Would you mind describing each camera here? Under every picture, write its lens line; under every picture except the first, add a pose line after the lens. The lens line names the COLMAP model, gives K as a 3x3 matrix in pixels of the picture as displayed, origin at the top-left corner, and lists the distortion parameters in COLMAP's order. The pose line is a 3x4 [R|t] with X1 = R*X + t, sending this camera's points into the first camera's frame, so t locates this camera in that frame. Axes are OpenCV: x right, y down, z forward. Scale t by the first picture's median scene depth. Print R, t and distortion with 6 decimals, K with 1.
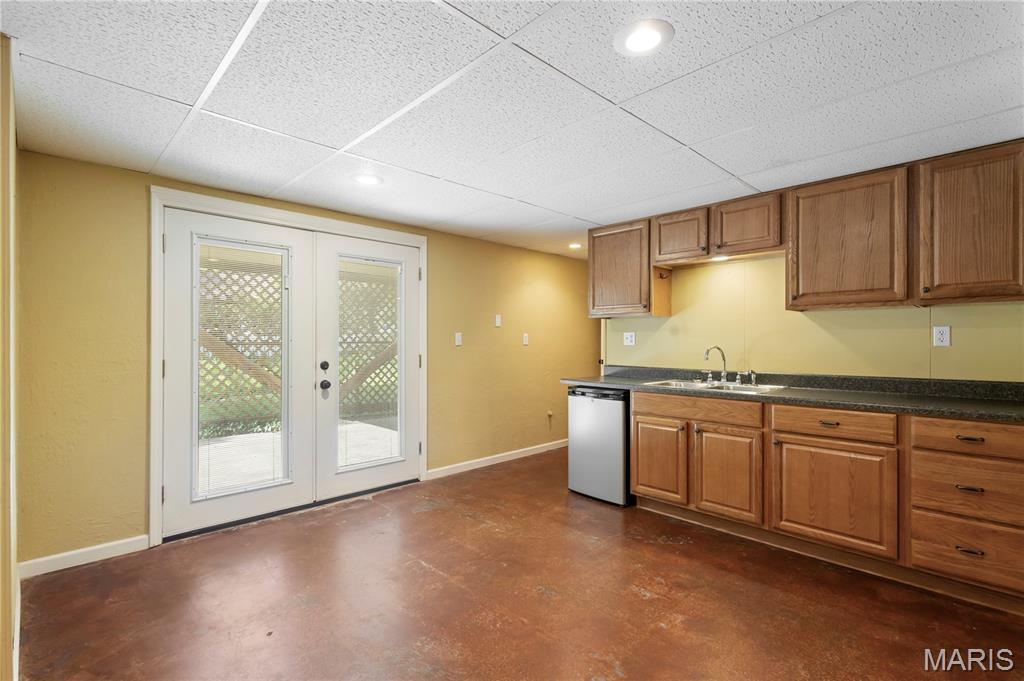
lens RADIAL K [[475.0, 0, 511.8], [0, 475.0, 339.3], [0, 0, 1]] dist [0.001626, -0.000619]
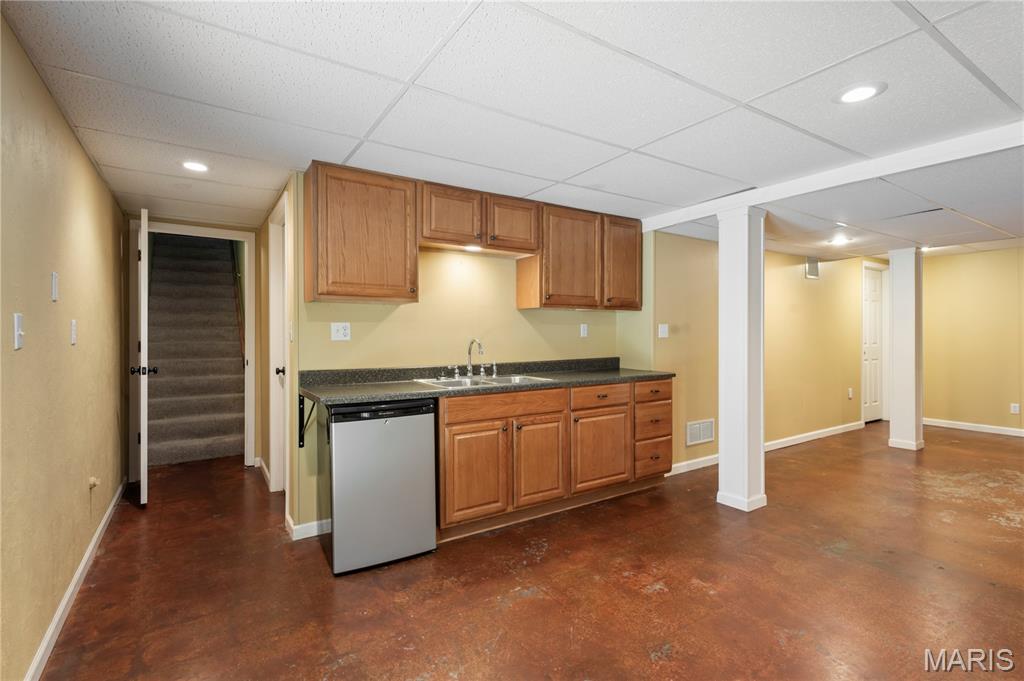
lens RADIAL K [[482.7, 0, 509.8], [0, 482.7, 334.1], [0, 0, 1]] dist [0.002270, -0.000659]
pose [[0.182976, -0.004729, 0.983106, -0.597324], [-0.001786, 0.999985, 0.005142, -0.001668], [-0.983116, -0.002696, 0.182965, 0.867320]]
